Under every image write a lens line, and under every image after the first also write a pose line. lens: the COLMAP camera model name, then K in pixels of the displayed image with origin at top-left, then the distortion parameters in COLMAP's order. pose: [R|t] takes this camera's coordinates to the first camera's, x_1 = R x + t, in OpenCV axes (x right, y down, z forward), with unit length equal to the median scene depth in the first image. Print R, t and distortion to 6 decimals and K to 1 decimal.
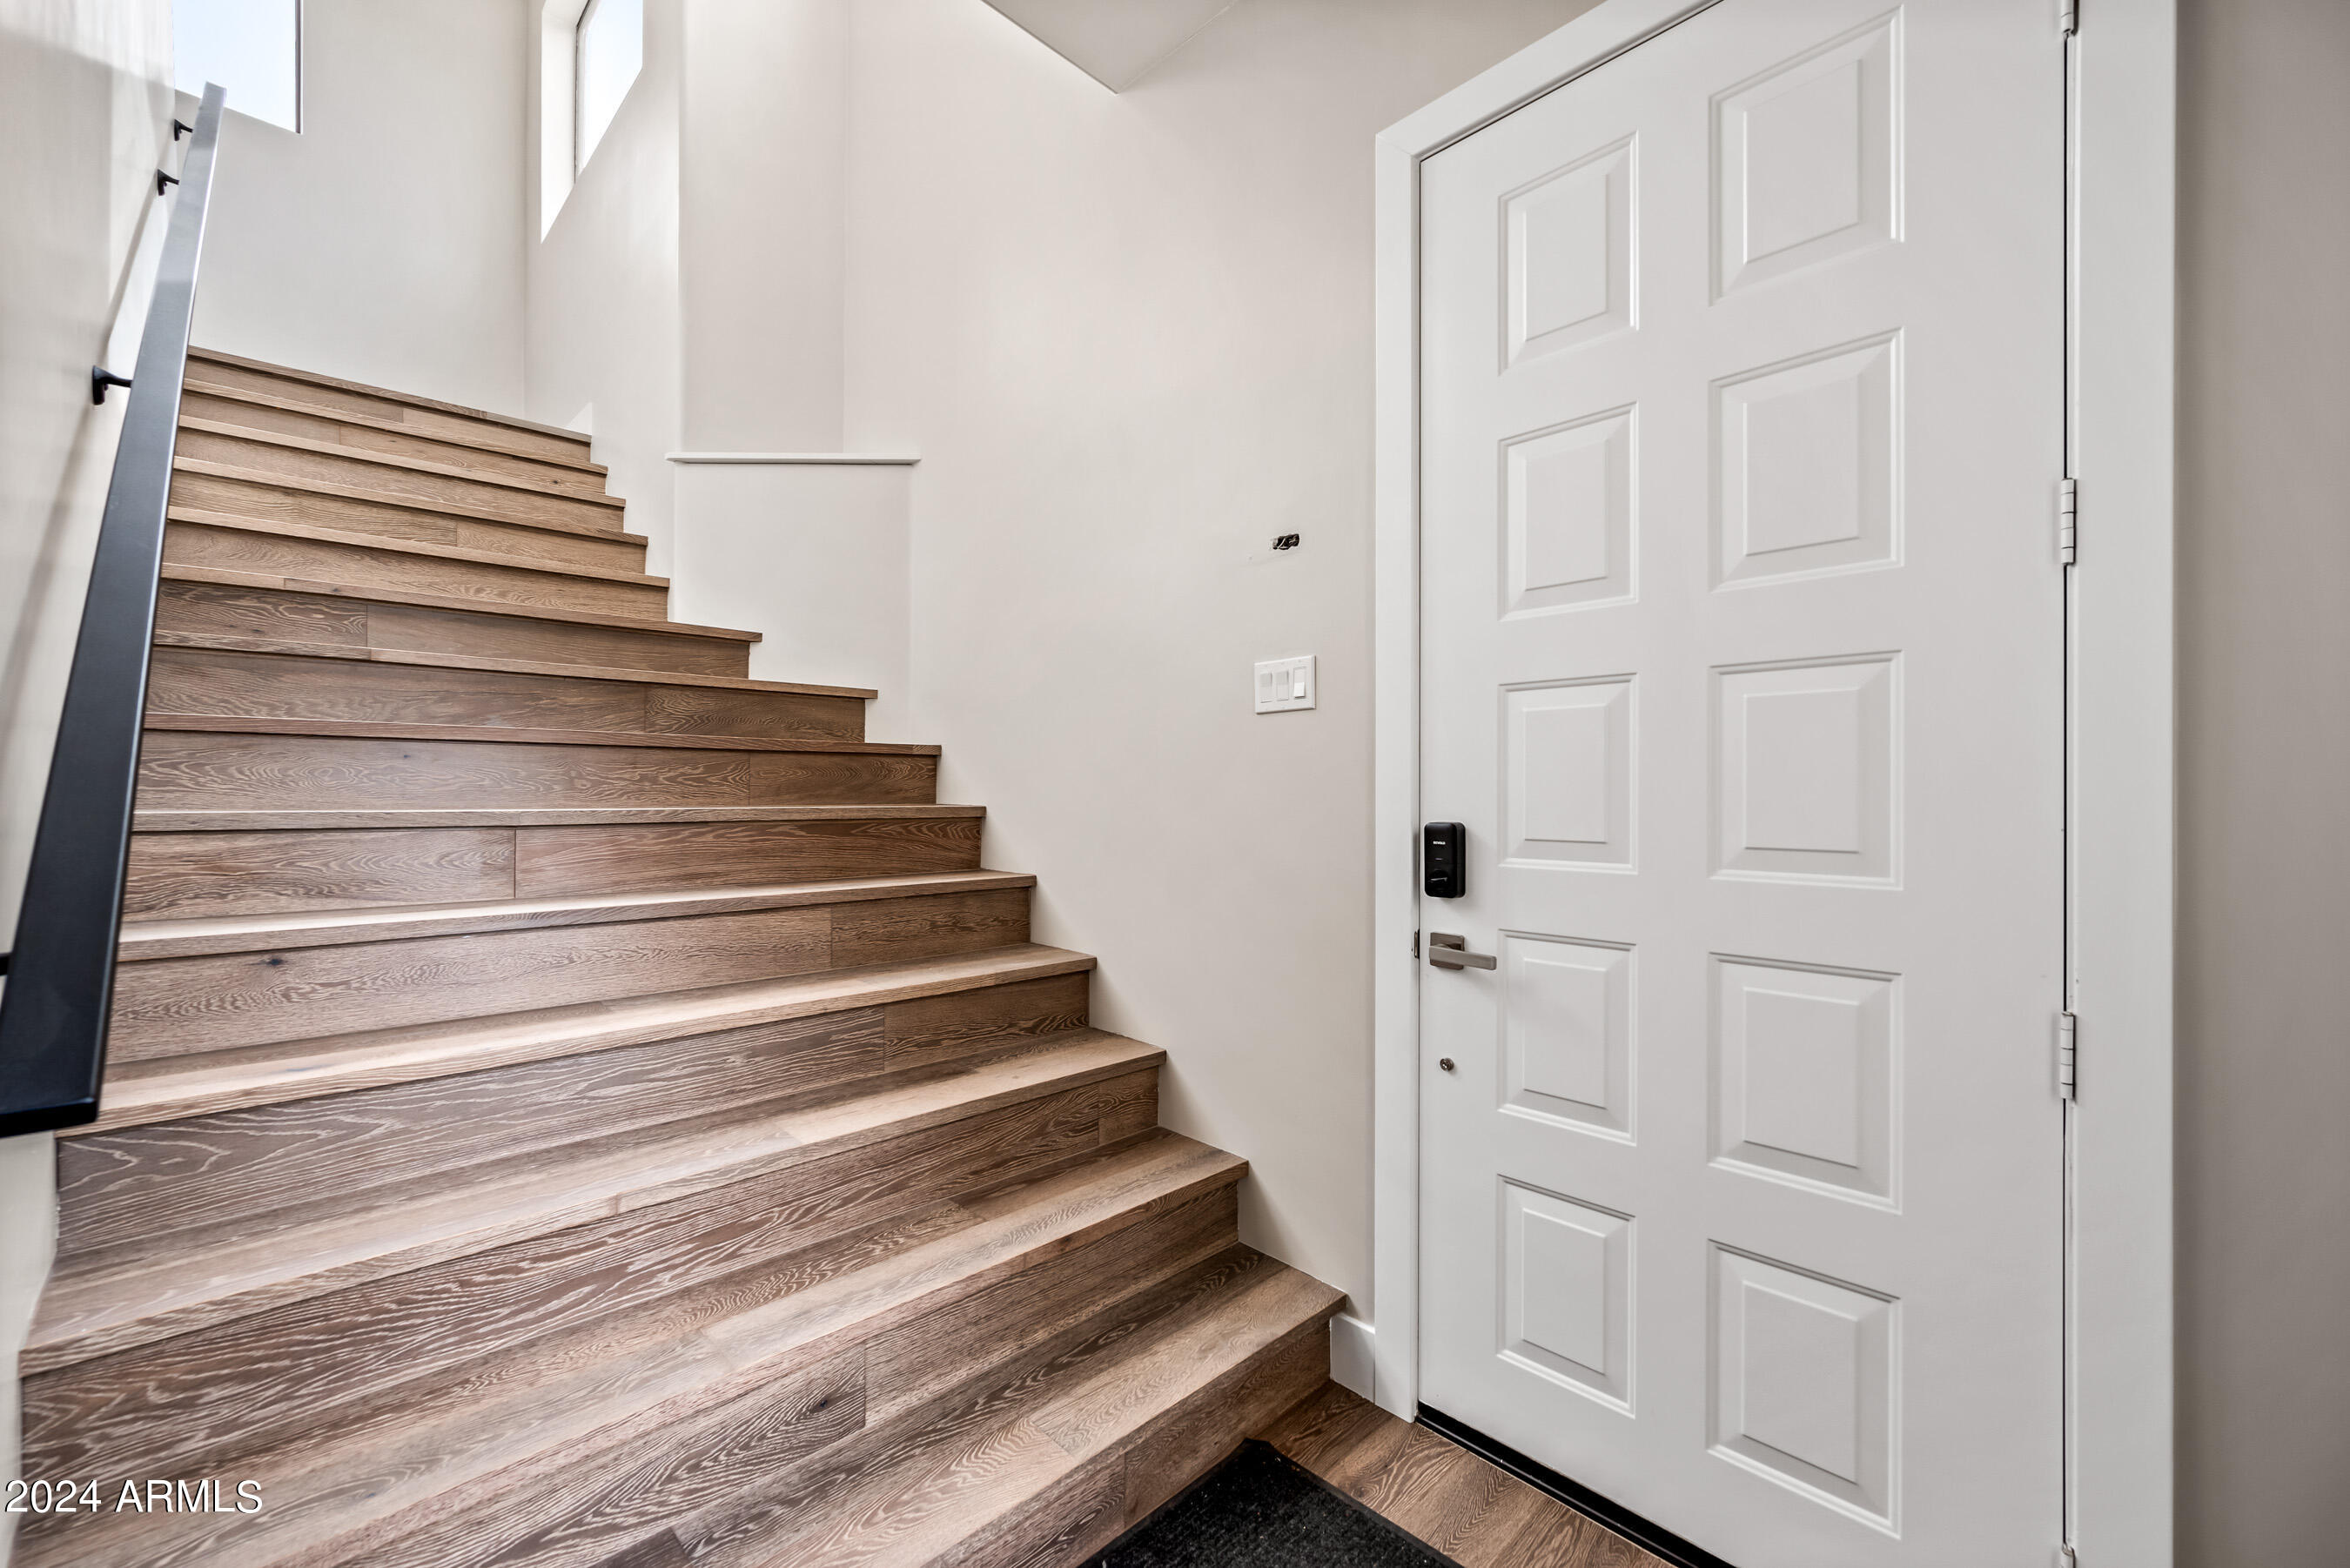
lens RADIAL K [[950.6, 0, 1175.0], [0, 950.6, 797.8], [0, 0, 1]] dist [-0.000571, 0.000080]
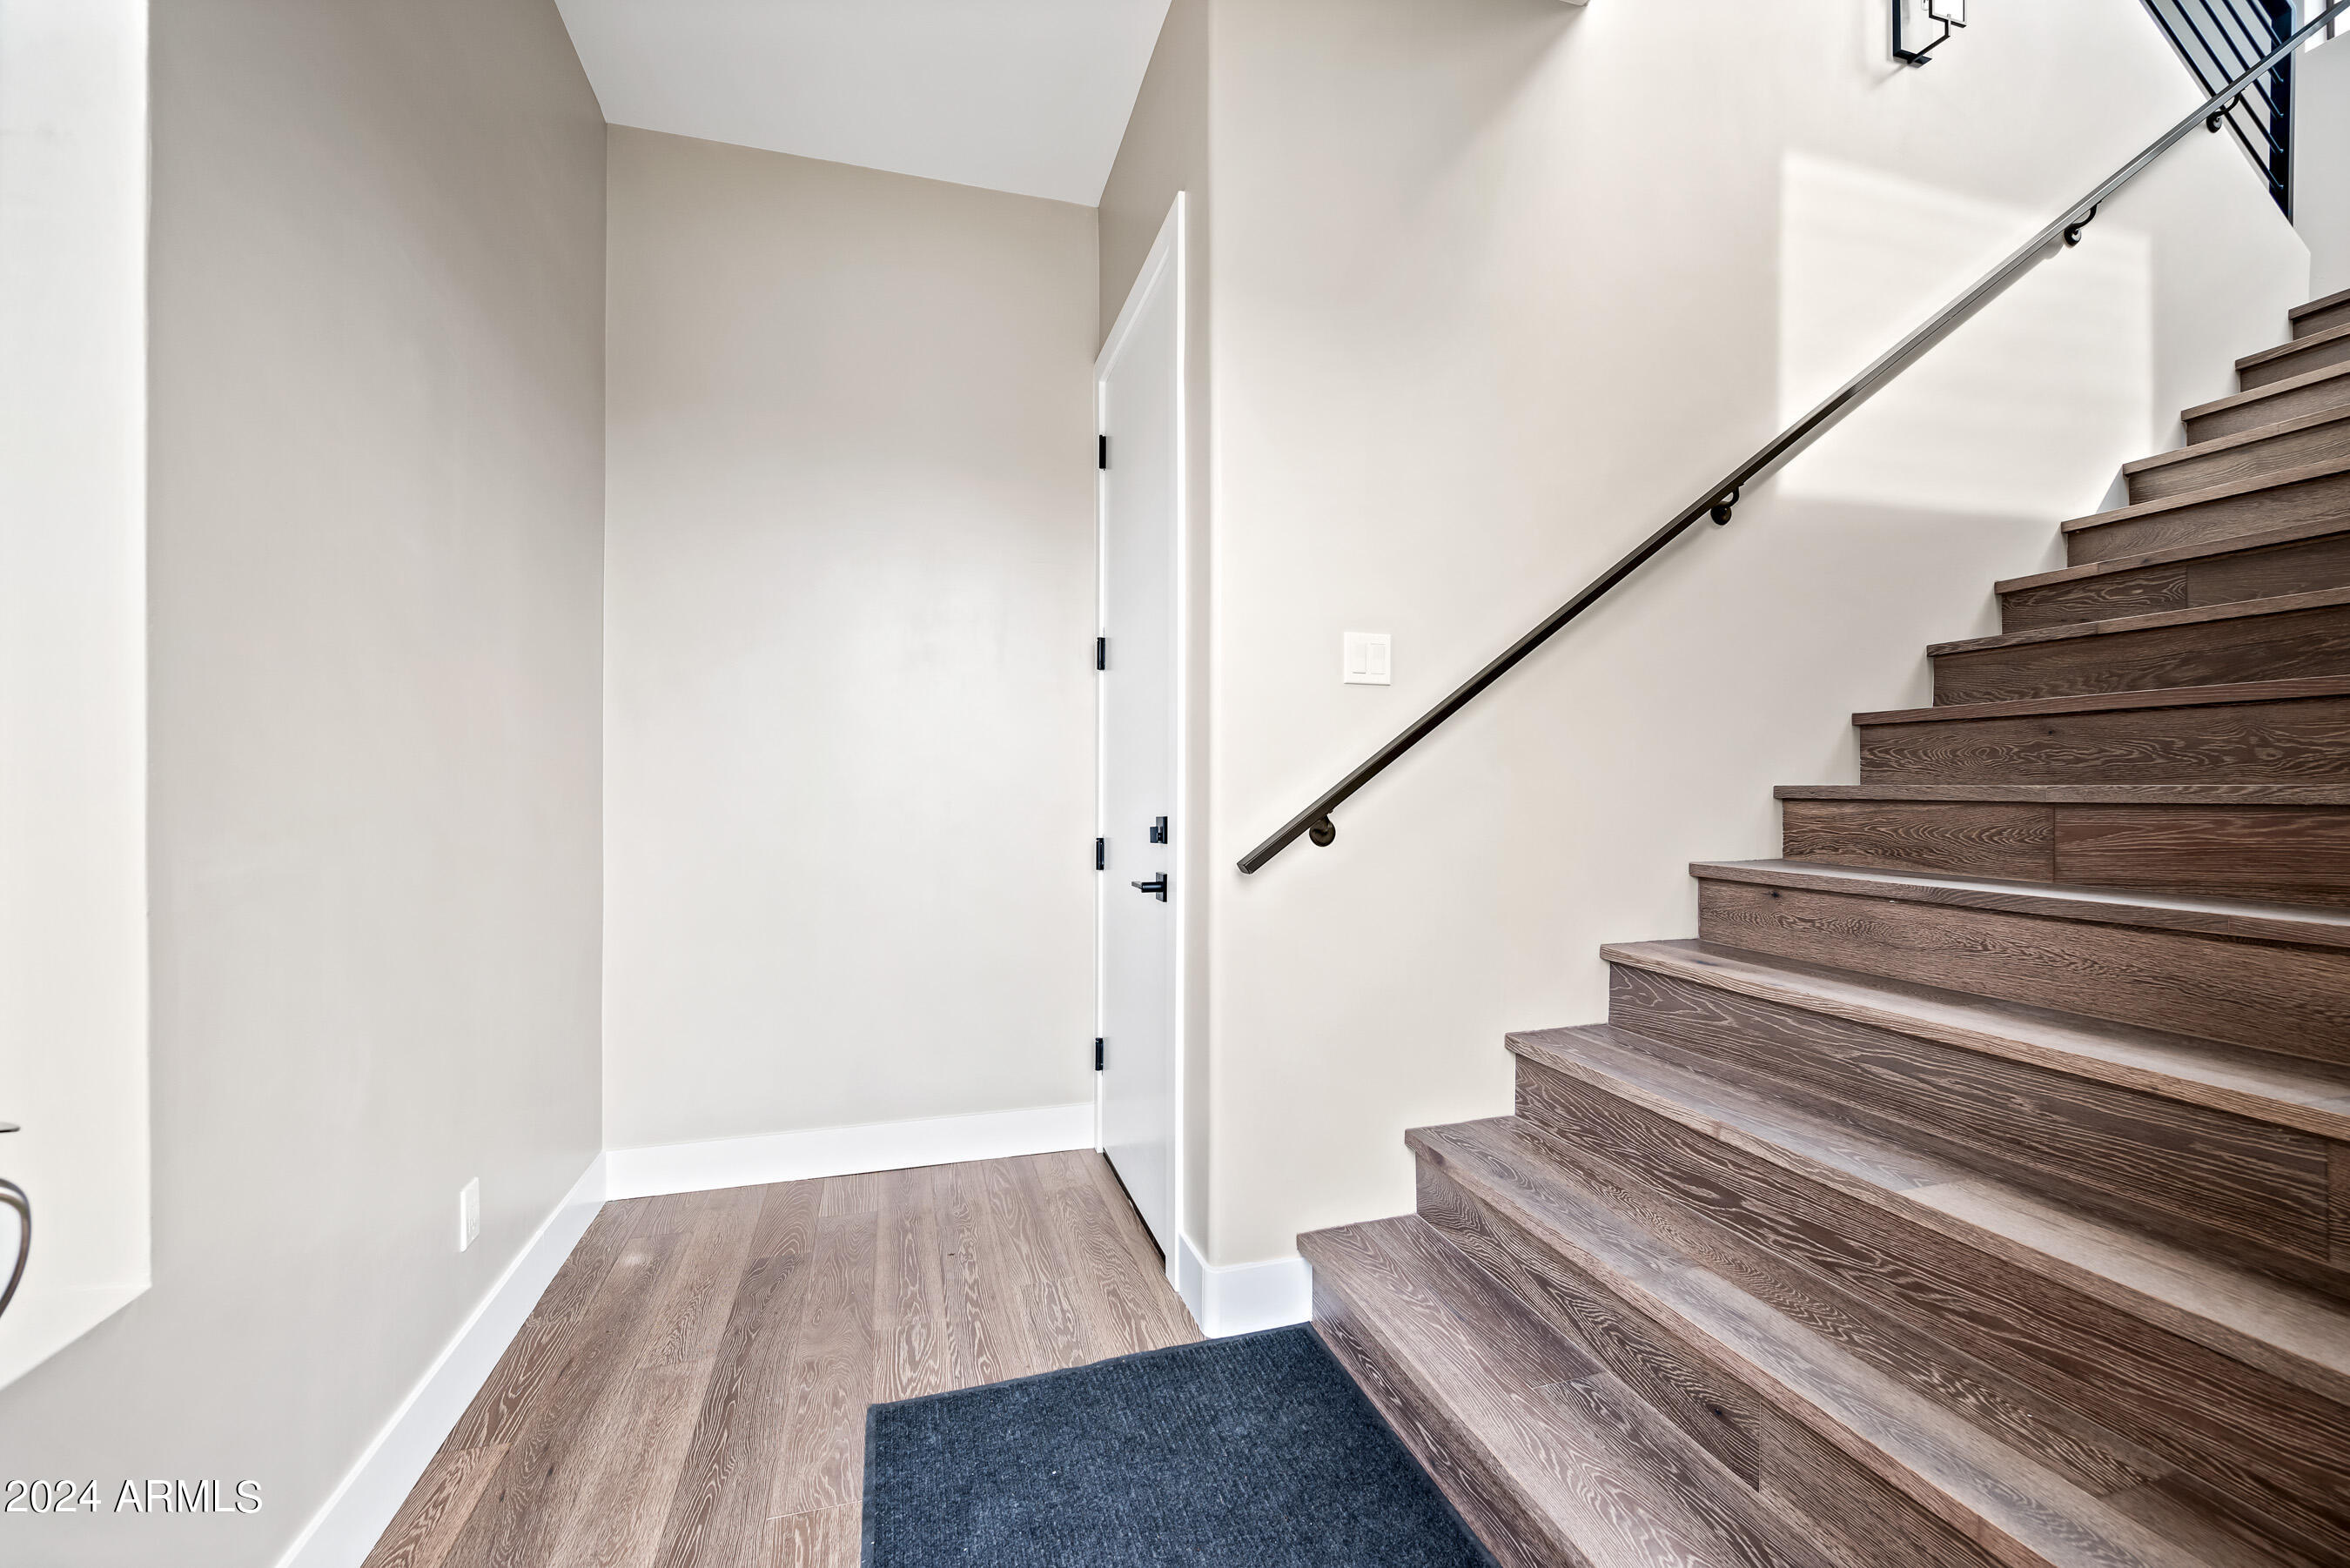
lens RADIAL K [[950.6, 0, 1175.0], [0, 950.6, 797.8], [0, 0, 1]] dist [-0.000571, 0.000080]
pose [[-0.473517, 0.005430, -0.880768, 0.597450], [-0.007454, 0.999920, 0.010172, 0.025668], [0.880753, 0.011382, -0.473439, 0.824683]]
